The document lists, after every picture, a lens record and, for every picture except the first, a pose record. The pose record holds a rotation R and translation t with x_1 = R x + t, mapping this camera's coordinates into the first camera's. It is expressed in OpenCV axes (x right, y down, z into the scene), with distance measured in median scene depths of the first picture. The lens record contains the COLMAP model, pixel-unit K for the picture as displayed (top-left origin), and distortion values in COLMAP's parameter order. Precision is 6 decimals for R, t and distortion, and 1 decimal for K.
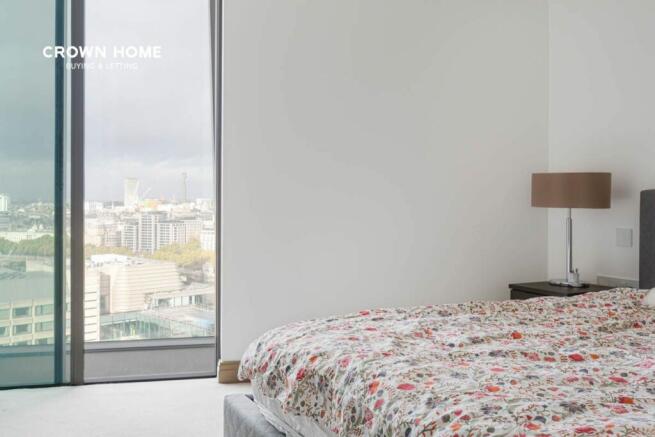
lens RADIAL K [[621.7, 0, 327.5], [0, 621.7, 218.5], [0, 0, 1]] dist [-0.006612, -0.004425]
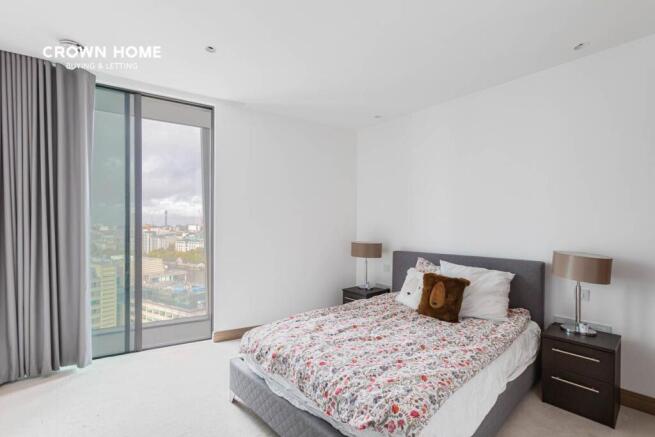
lens RADIAL K [[294.4, 0, 324.0], [0, 294.4, 232.0], [0, 0, 1]] dist [-0.000334, -0.000011]
pose [[0.962720, -0.003715, 0.270473, -0.163757], [0.003217, 0.999992, 0.002285, -0.232715], [-0.270479, -0.001329, 0.962725, -0.148131]]
